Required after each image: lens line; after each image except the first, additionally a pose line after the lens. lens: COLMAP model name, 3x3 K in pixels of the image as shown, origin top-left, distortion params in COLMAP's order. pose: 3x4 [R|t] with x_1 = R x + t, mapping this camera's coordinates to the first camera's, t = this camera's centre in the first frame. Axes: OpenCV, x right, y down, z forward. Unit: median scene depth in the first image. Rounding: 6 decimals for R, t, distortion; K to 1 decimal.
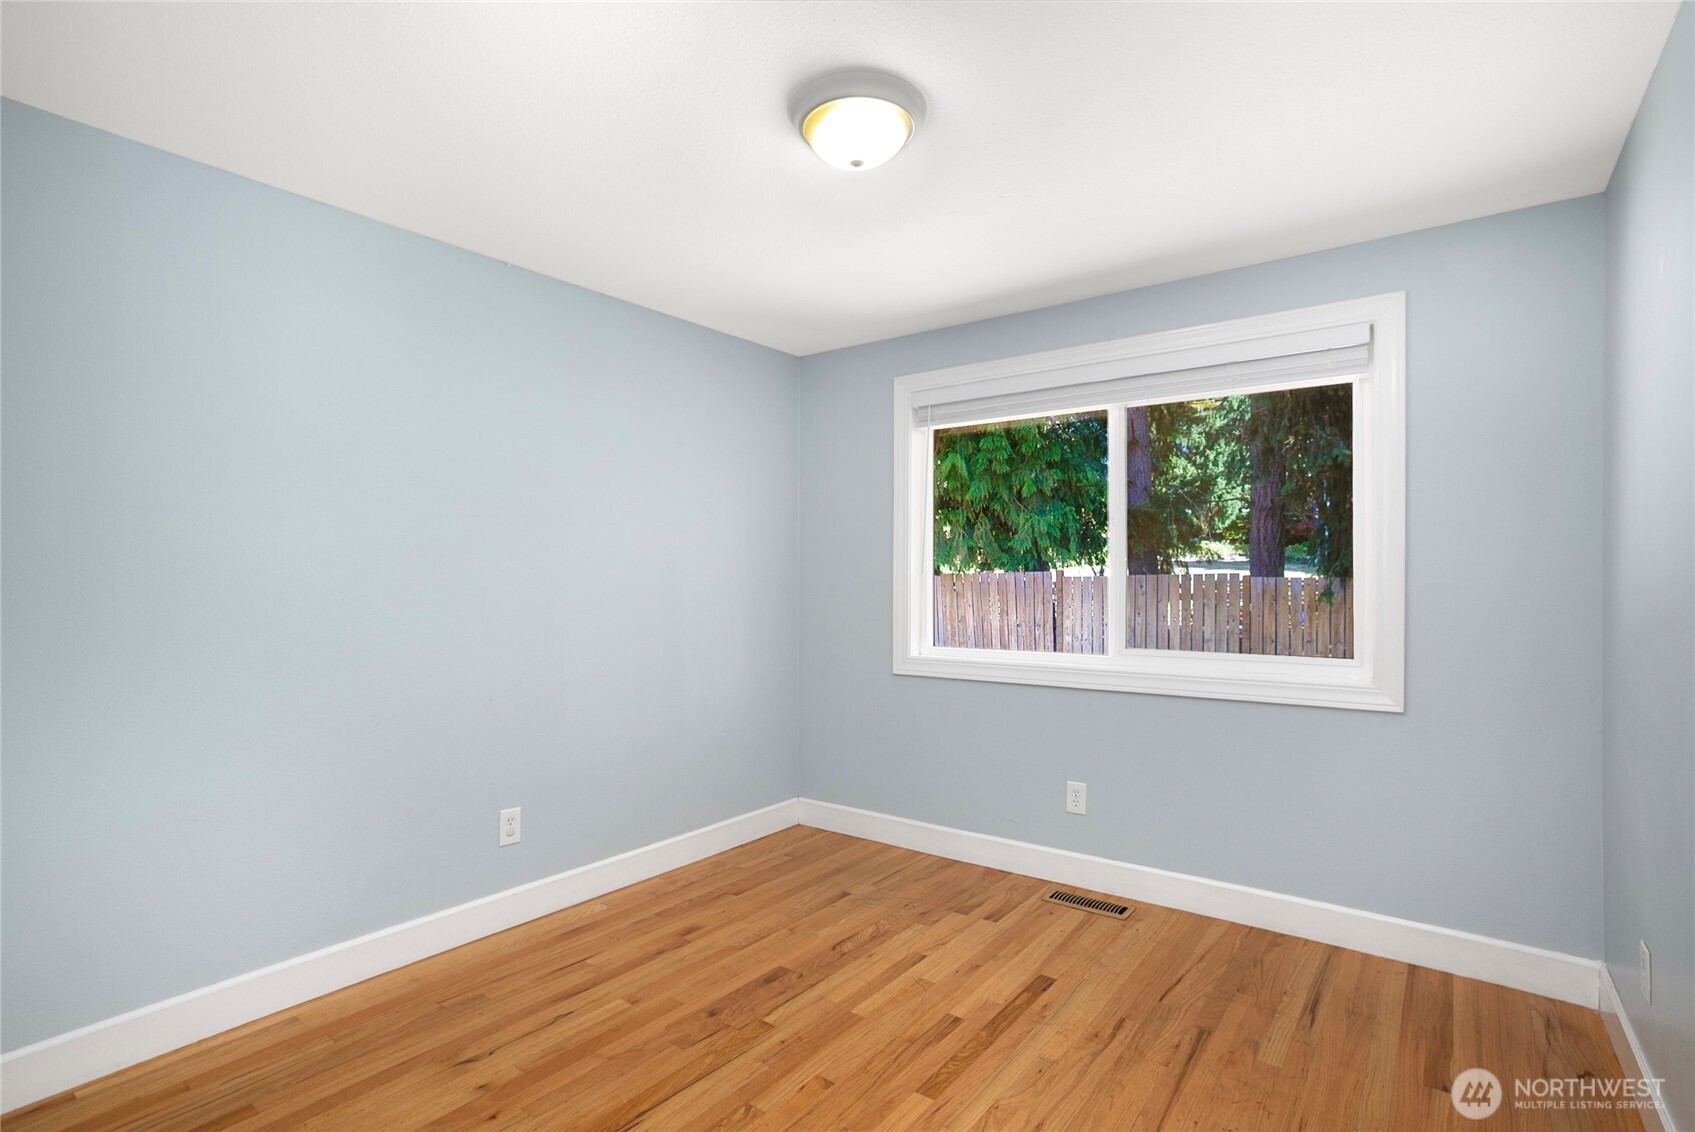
lens RADIAL K [[807.6, 0, 847.3], [0, 807.6, 594.0], [0, 0, 1]] dist [0.024478, 0.000393]
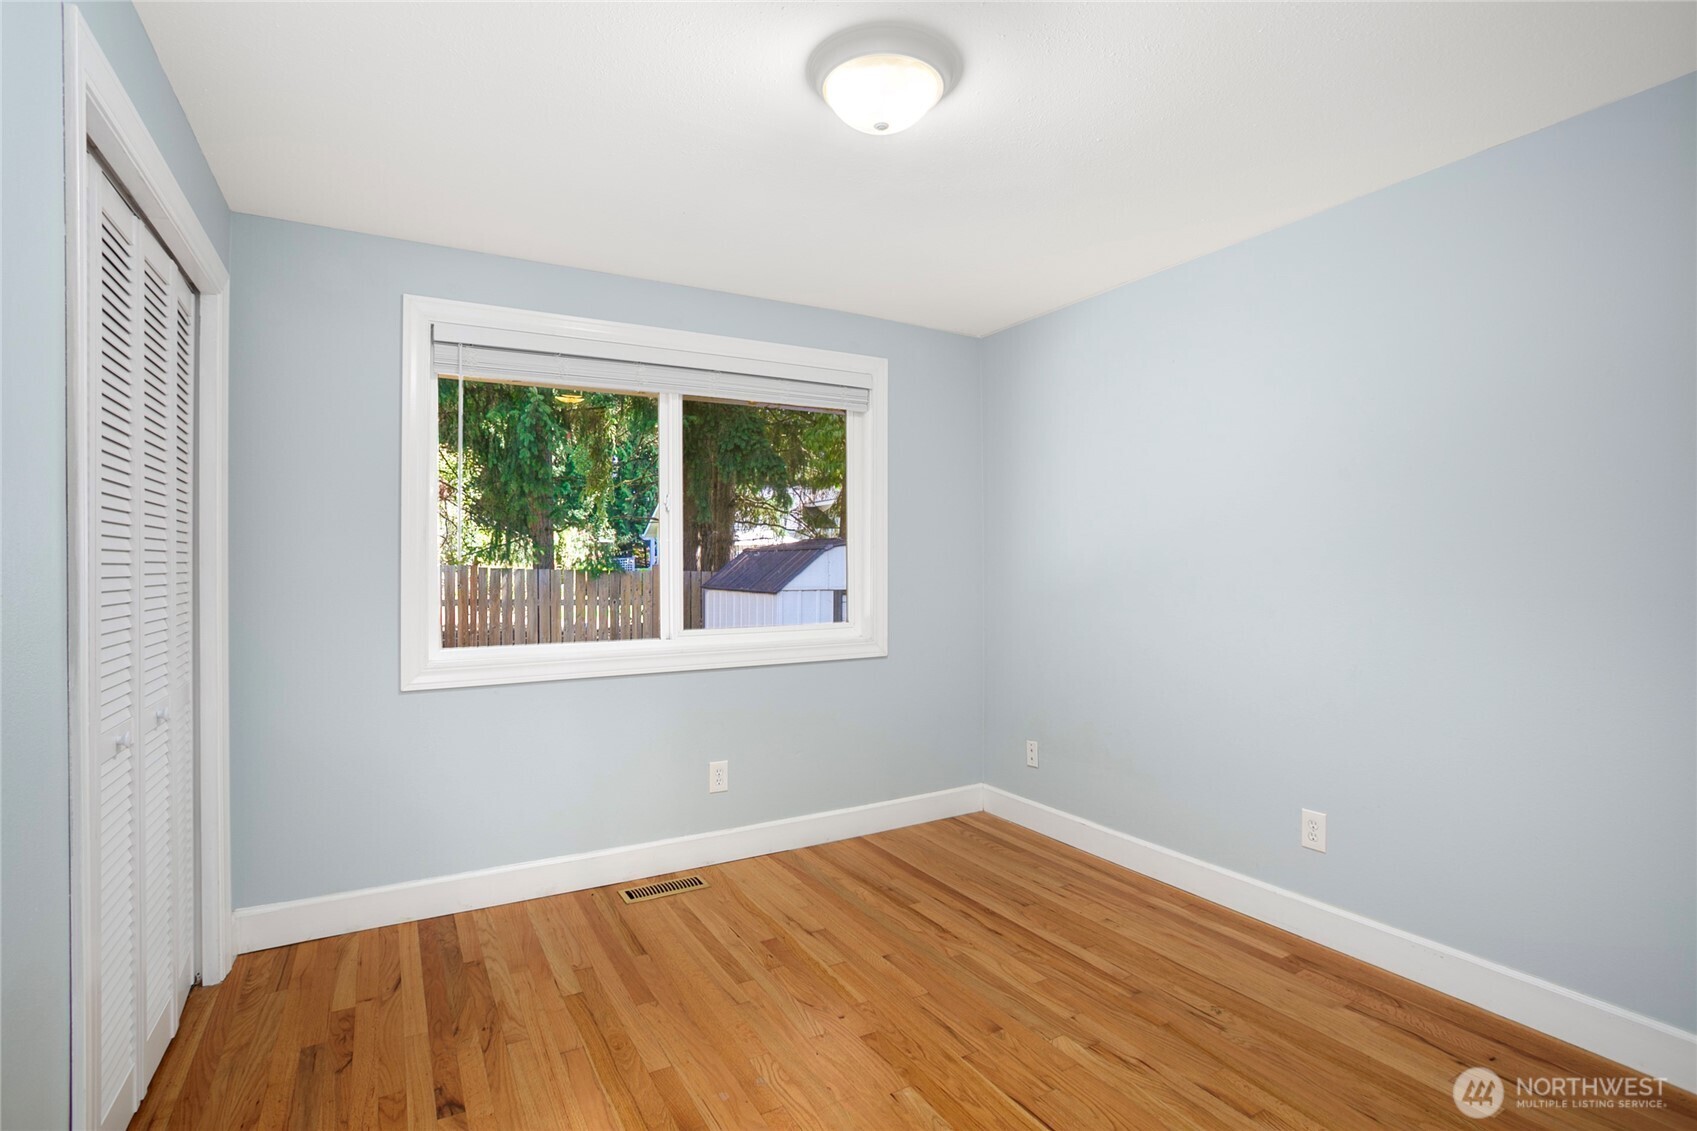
lens RADIAL K [[815.6, 0, 848.5], [0, 815.6, 565.5], [0, 0, 1]] dist [0.002267, 0.000141]
pose [[0.406114, 0.002734, 0.913818, -0.538756], [0.005656, 0.999969, -0.005505, -0.005888], [-0.913805, 0.007405, 0.406086, 0.400801]]
